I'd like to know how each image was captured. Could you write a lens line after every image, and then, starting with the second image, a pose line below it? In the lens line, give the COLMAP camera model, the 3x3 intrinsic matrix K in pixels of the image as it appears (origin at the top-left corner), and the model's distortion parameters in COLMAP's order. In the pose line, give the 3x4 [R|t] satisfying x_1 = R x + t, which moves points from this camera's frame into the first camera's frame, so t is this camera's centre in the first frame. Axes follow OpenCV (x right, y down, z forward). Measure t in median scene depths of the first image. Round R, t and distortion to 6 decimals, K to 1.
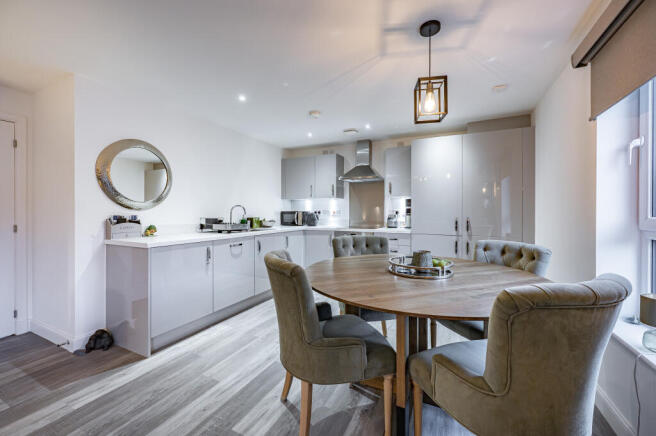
lens RADIAL K [[262.6, 0, 331.2], [0, 262.6, 212.3], [0, 0, 1]] dist [-0.025528, -0.000221]
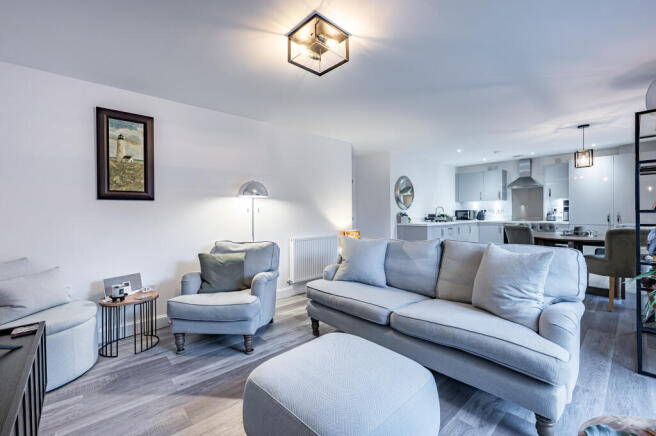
lens RADIAL K [[278.8, 0, 323.5], [0, 278.8, 213.4], [0, 0, 1]] dist [-0.002218, -0.001307]
pose [[0.919013, -0.005720, -0.394186, -0.311360], [0.007230, 0.999971, 0.002346, 0.006552], [0.394161, -0.005006, 0.919028, -0.879185]]
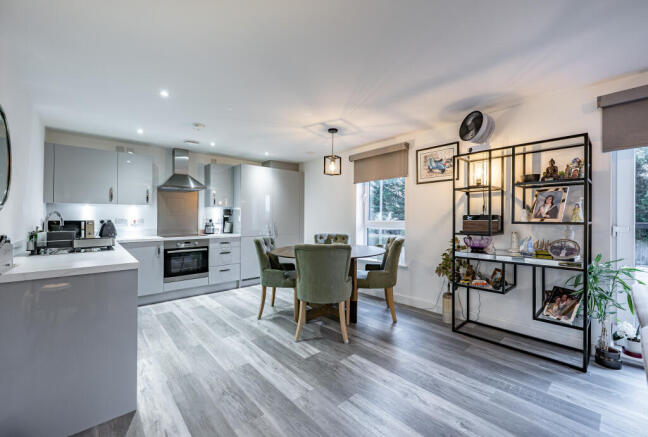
lens RADIAL K [[265.4, 0, 343.6], [0, 265.4, 209.9], [0, 0, 1]] dist [-0.015679, -0.000247]
pose [[0.359336, 0.028741, 0.932765, -0.649196], [0.005180, 0.999449, -0.032791, -0.005223], [-0.933194, 0.016615, 0.358989, 0.062338]]
